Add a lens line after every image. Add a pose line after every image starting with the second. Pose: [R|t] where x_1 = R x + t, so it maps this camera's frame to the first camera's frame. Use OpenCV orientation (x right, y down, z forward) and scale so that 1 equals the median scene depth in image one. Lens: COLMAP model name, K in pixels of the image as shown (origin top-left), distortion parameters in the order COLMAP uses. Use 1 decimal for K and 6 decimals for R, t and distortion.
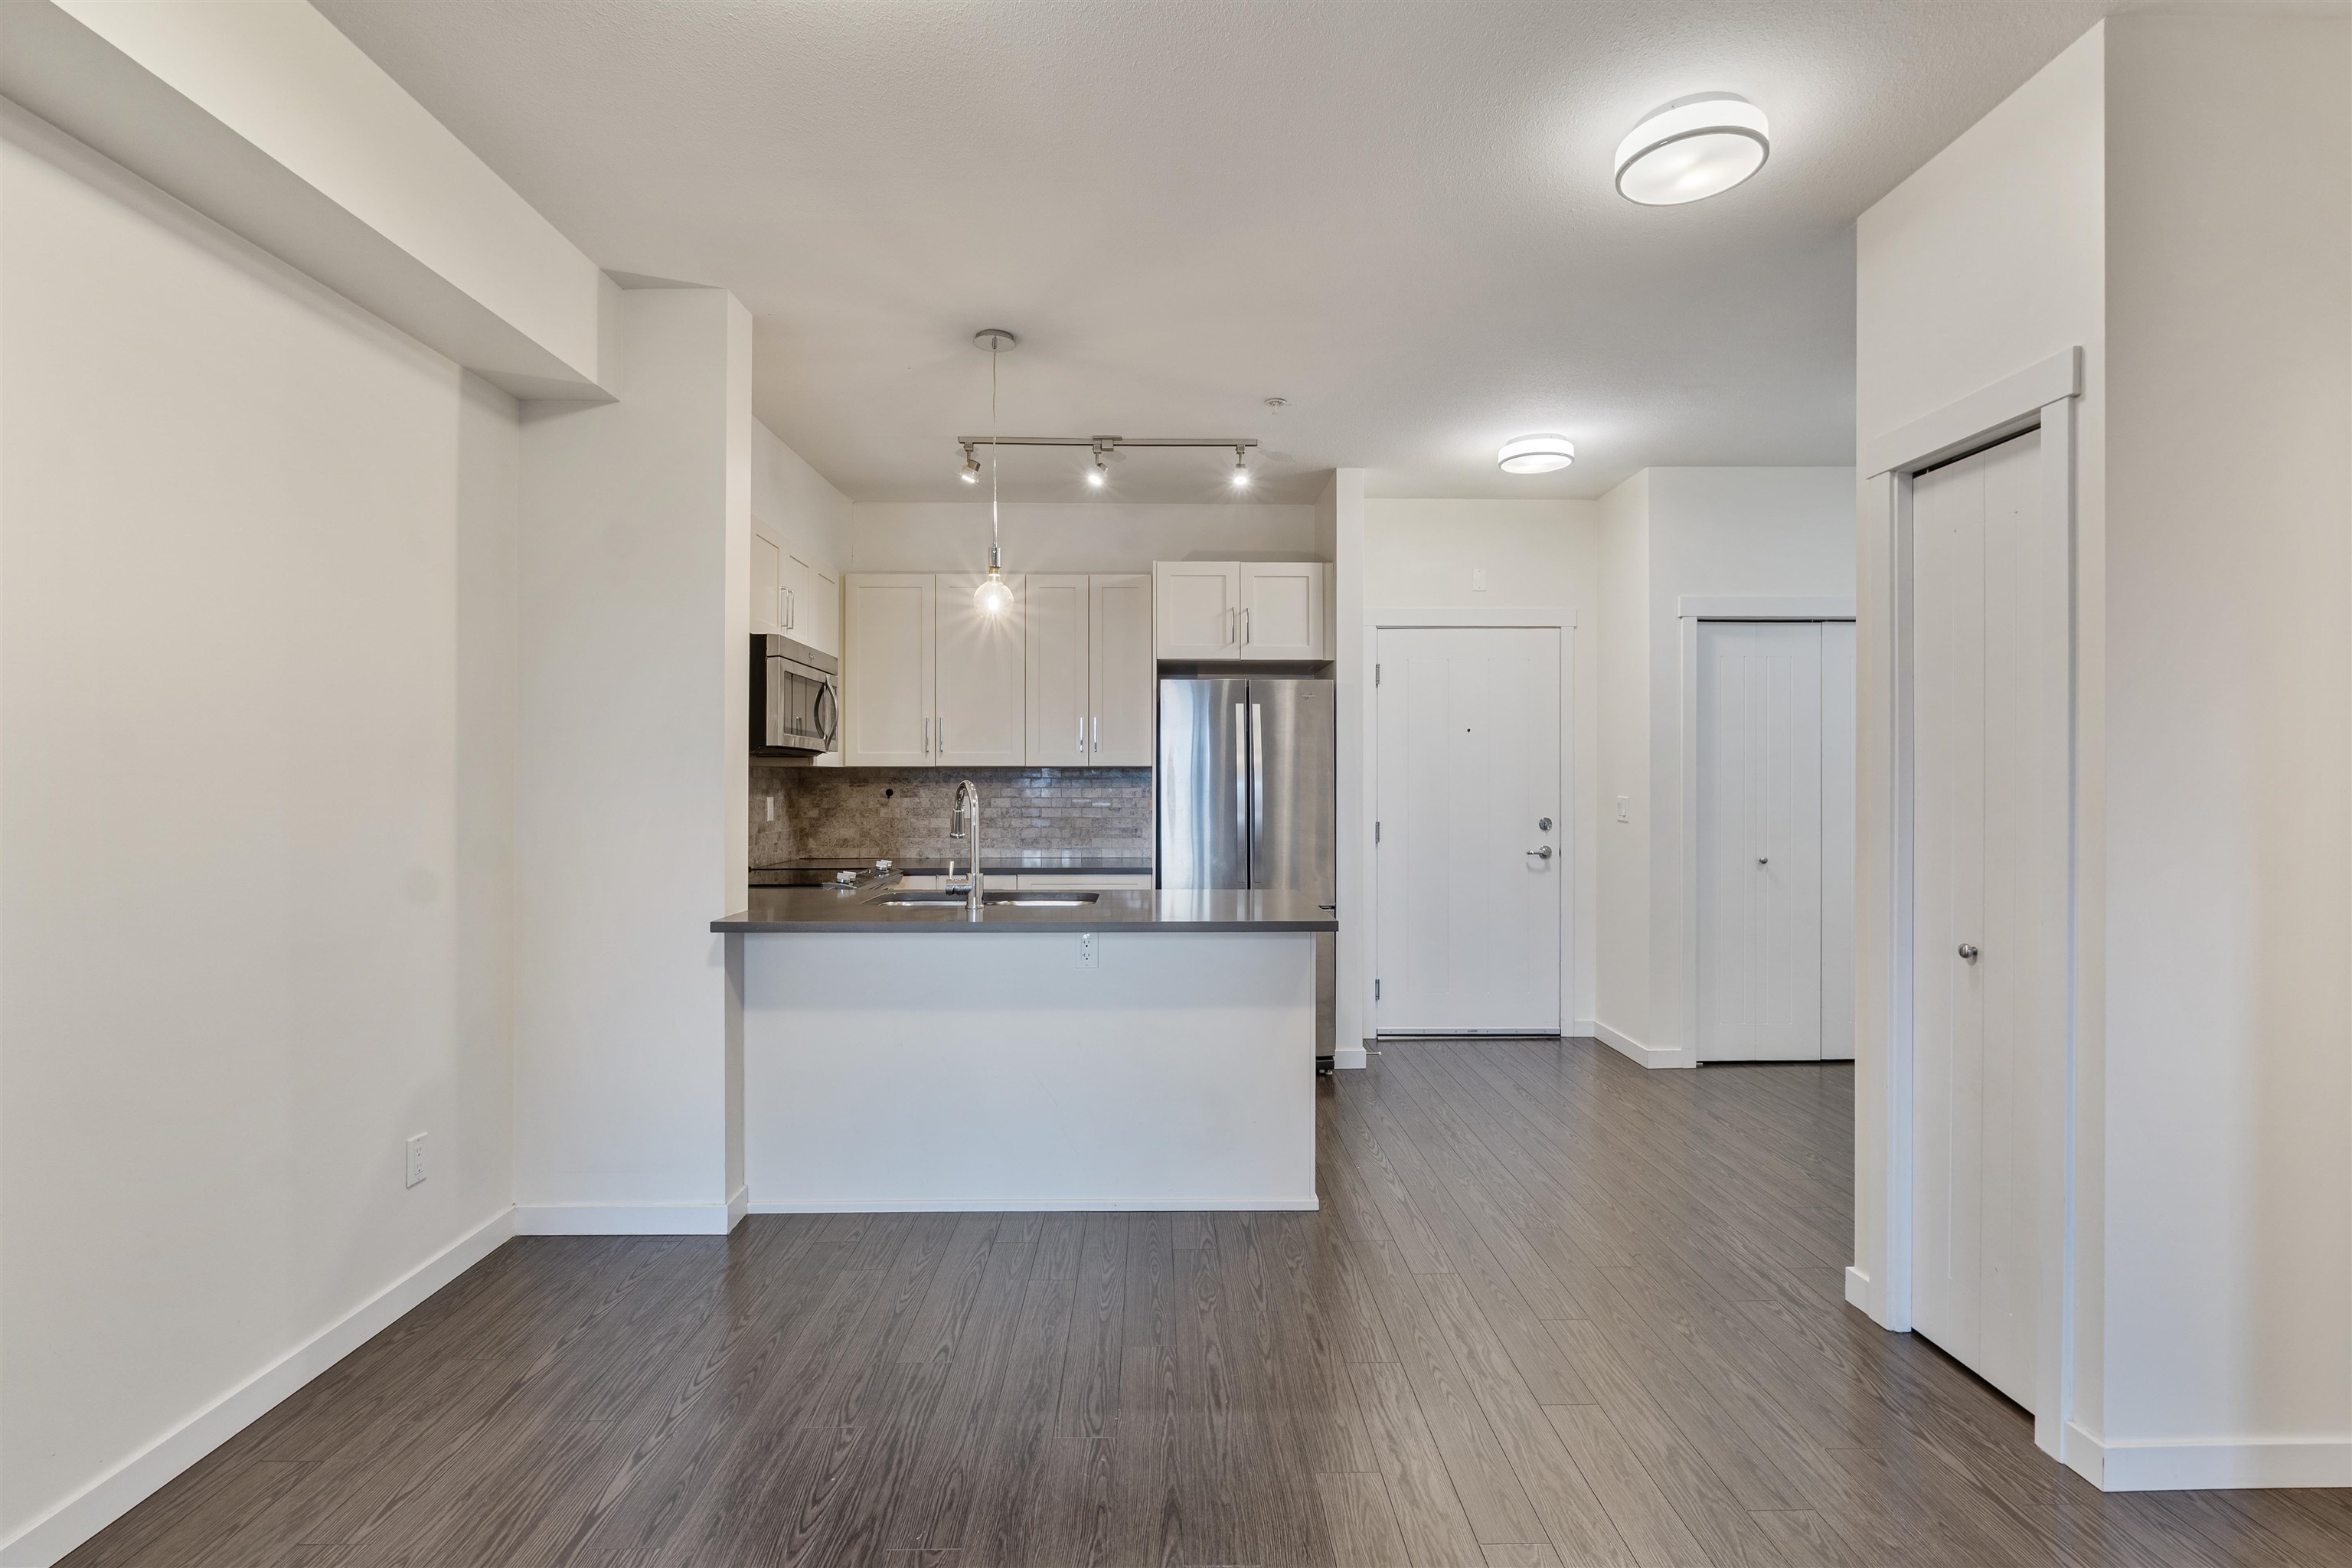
lens RADIAL K [[1086.4, 0, 1175.2], [0, 1086.4, 789.6], [0, 0, 1]] dist [-0.002412, 0.000083]
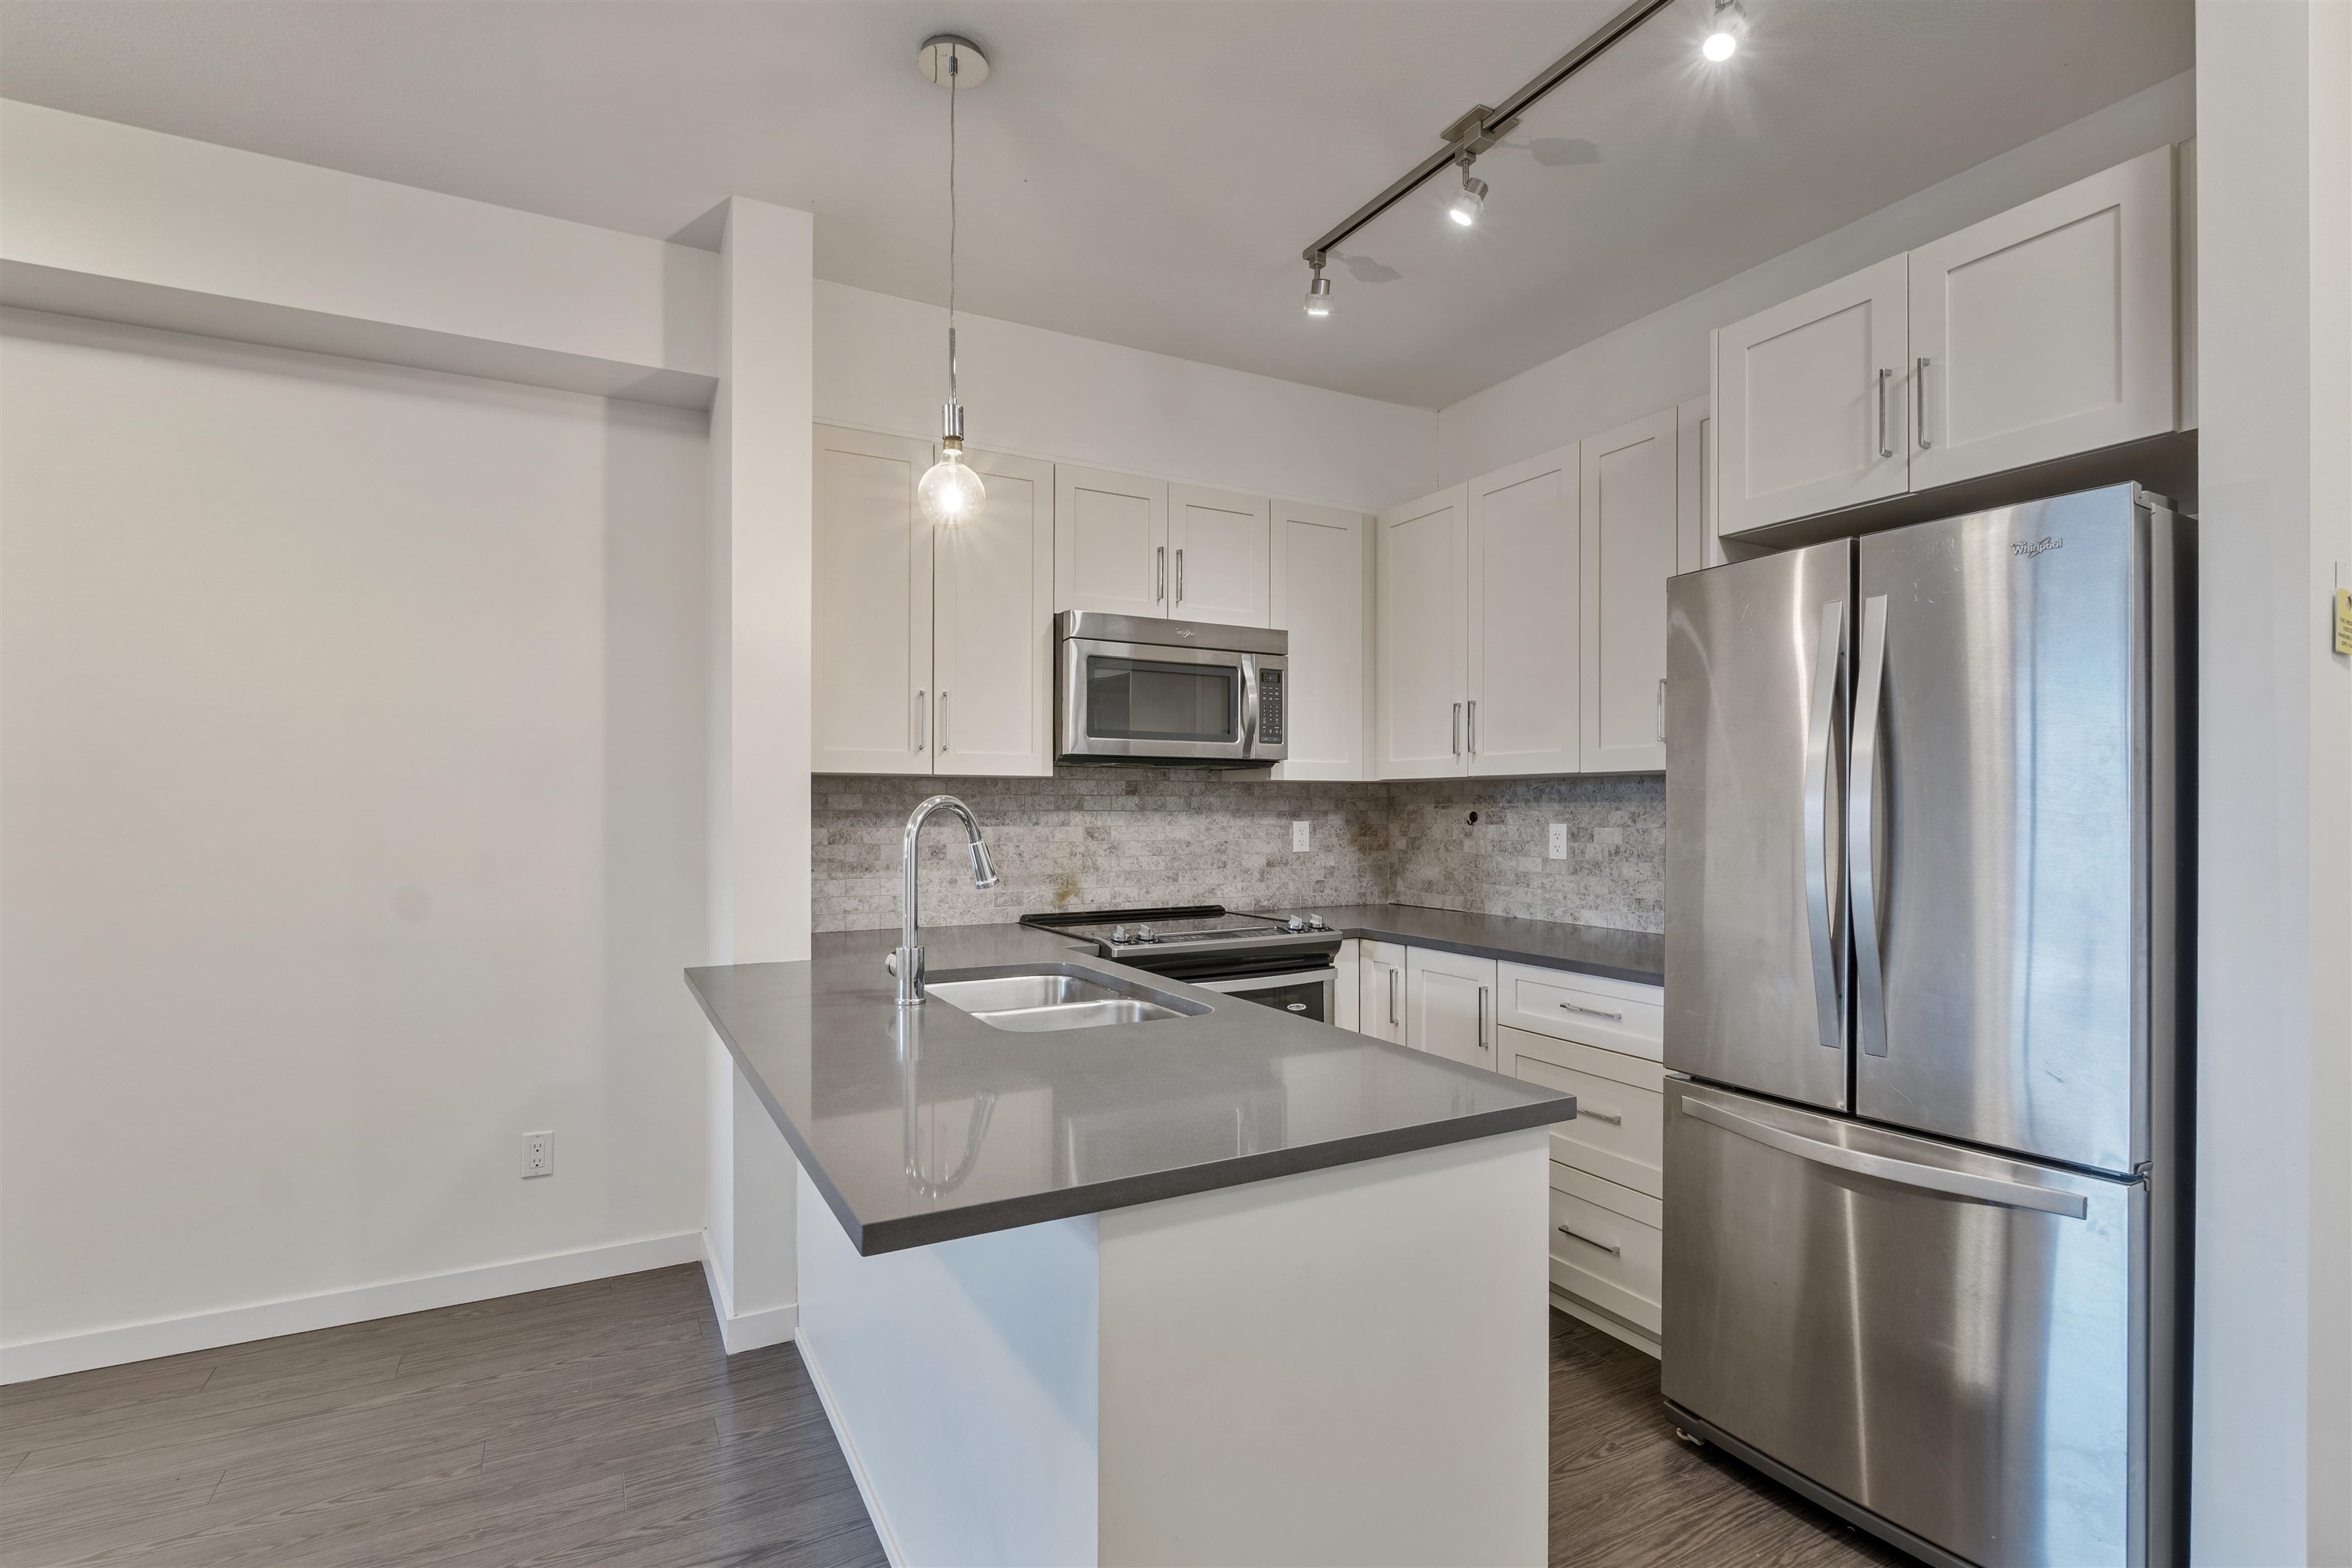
lens RADIAL K [[1102.2, 0, 1174.0], [0, 1102.2, 804.5], [0, 0, 1]] dist [-0.003435, -0.000734]
pose [[0.460656, -0.002542, -0.887575, 0.307543], [-0.006342, 0.999961, -0.006155, 0.000448], [0.887556, 0.008465, 0.460622, 0.592267]]
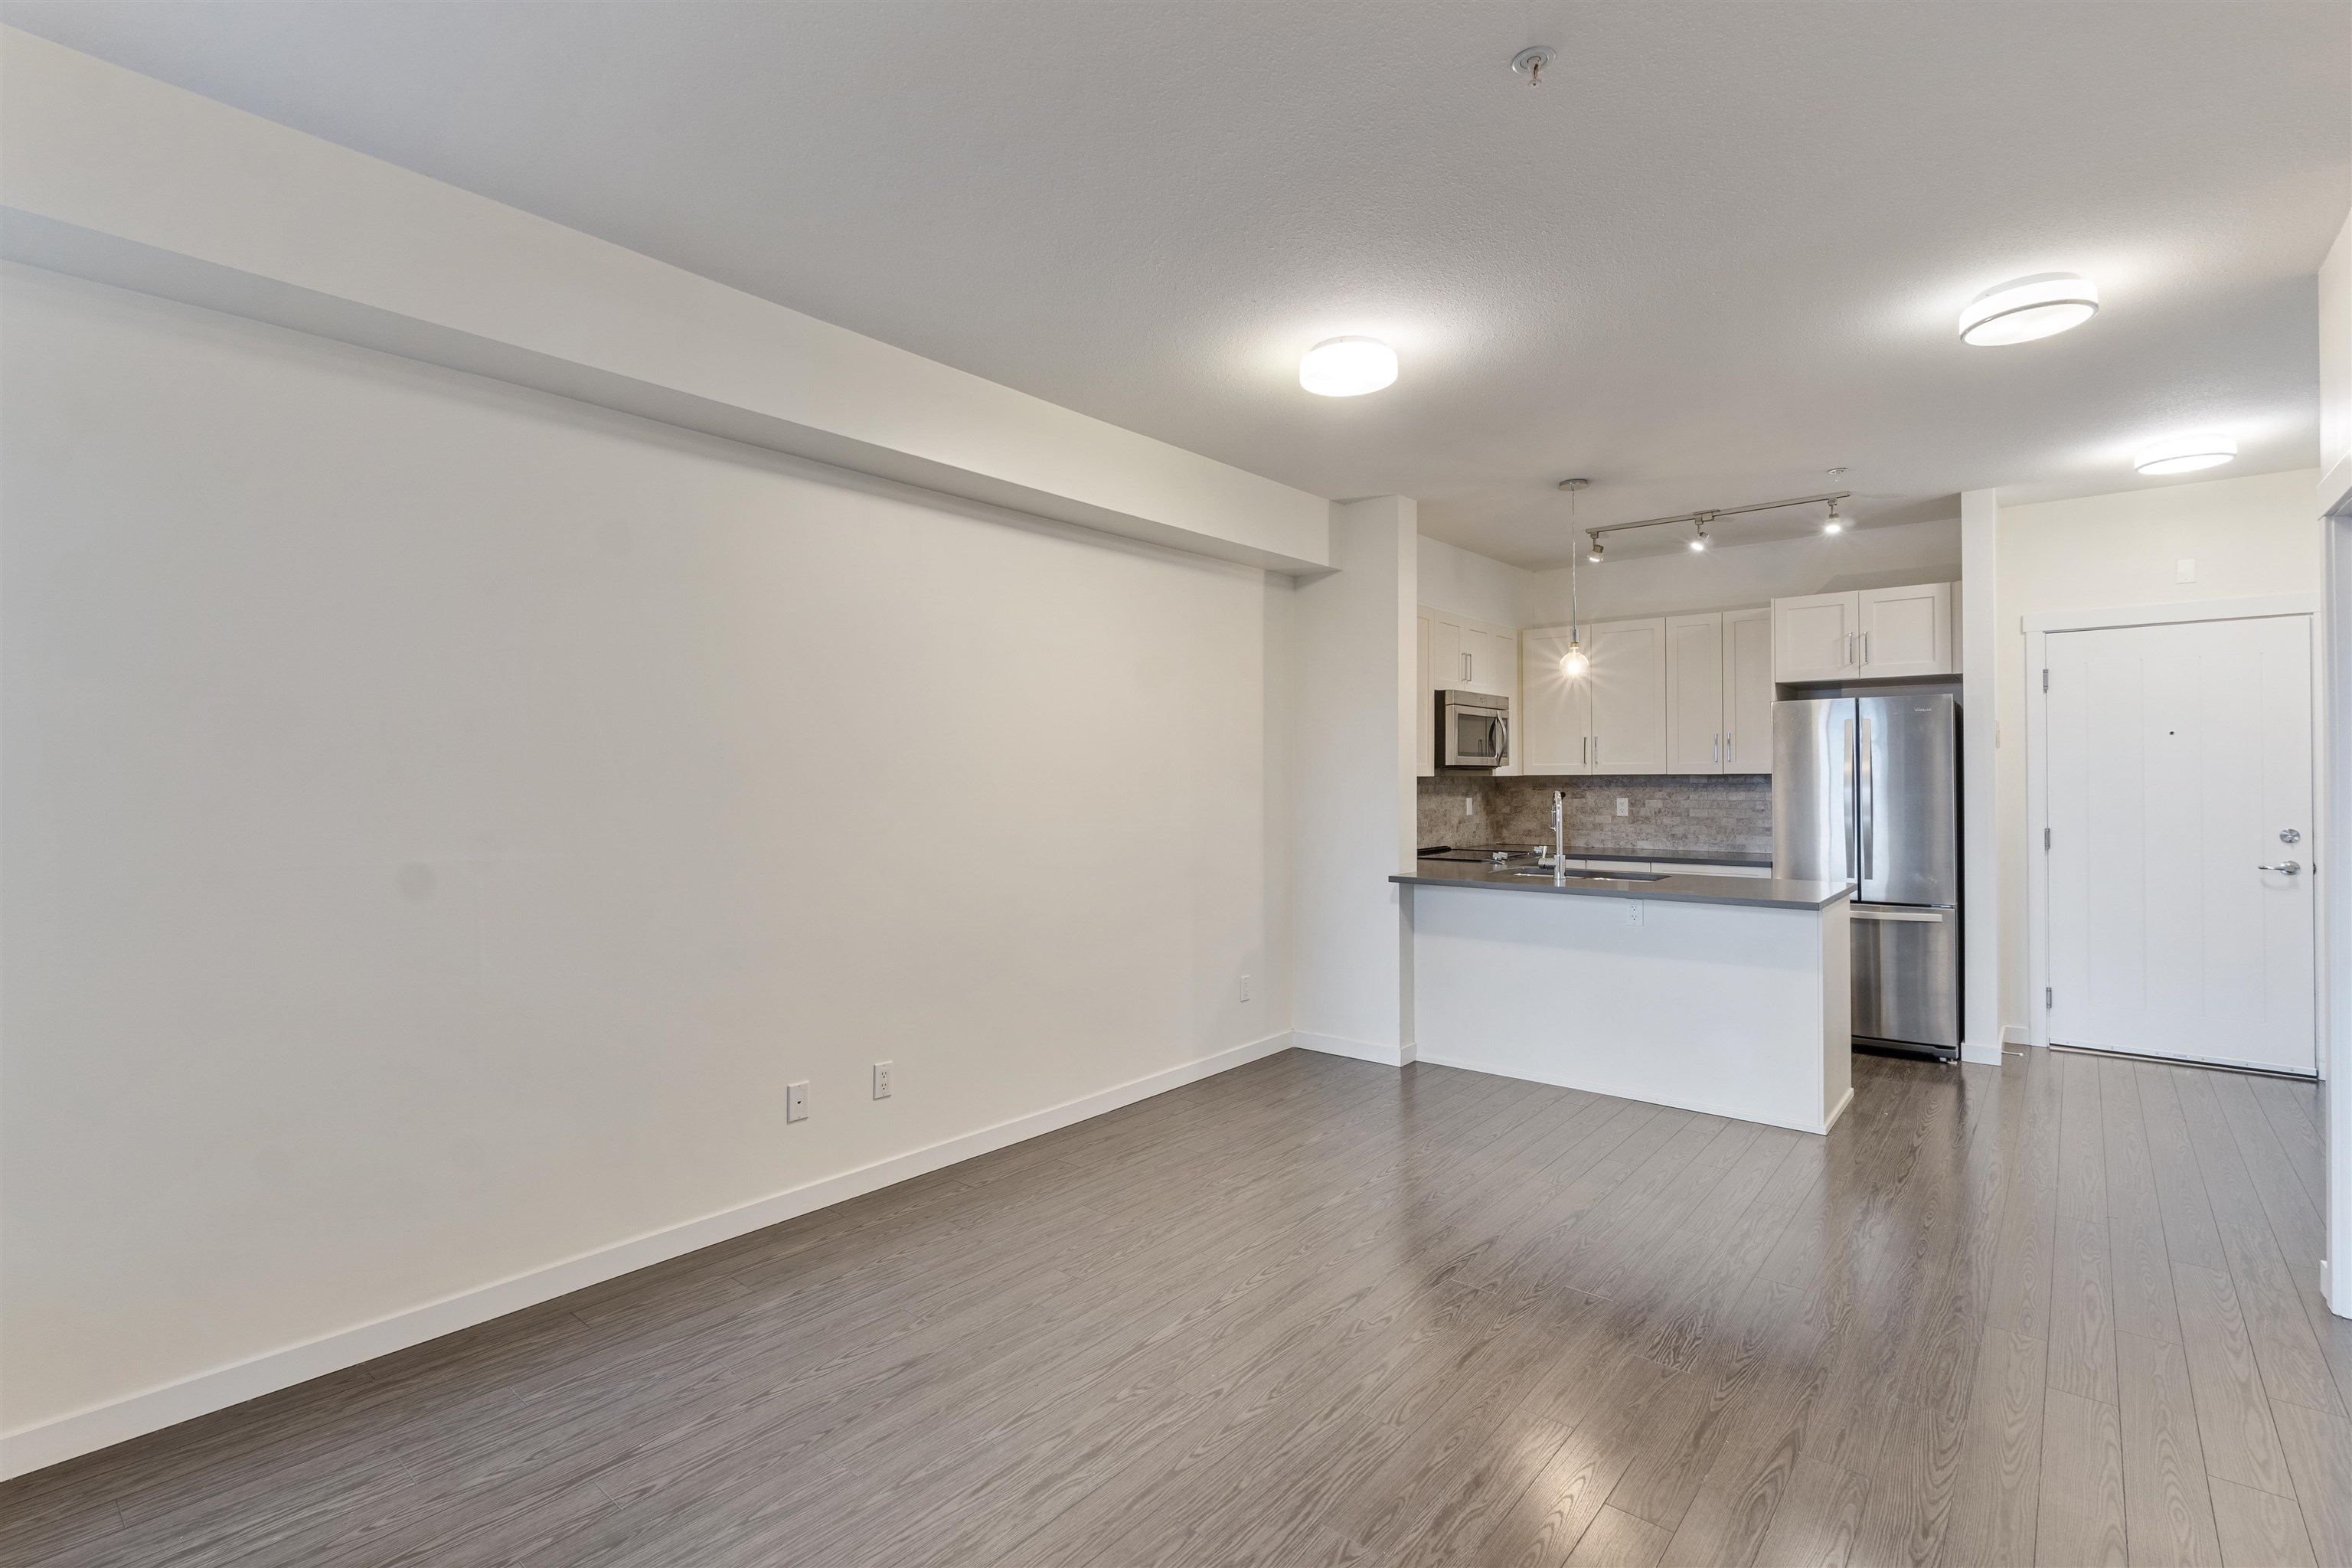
lens RADIAL K [[1089.0, 0, 1178.3], [0, 1089.0, 767.0], [0, 0, 1]] dist [0.000898, 0.000186]
pose [[0.755421, -0.008732, -0.655182, 0.272325], [0.000438, 0.999918, -0.012821, -0.015777], [0.655240, 0.009399, 0.755362, -0.307184]]
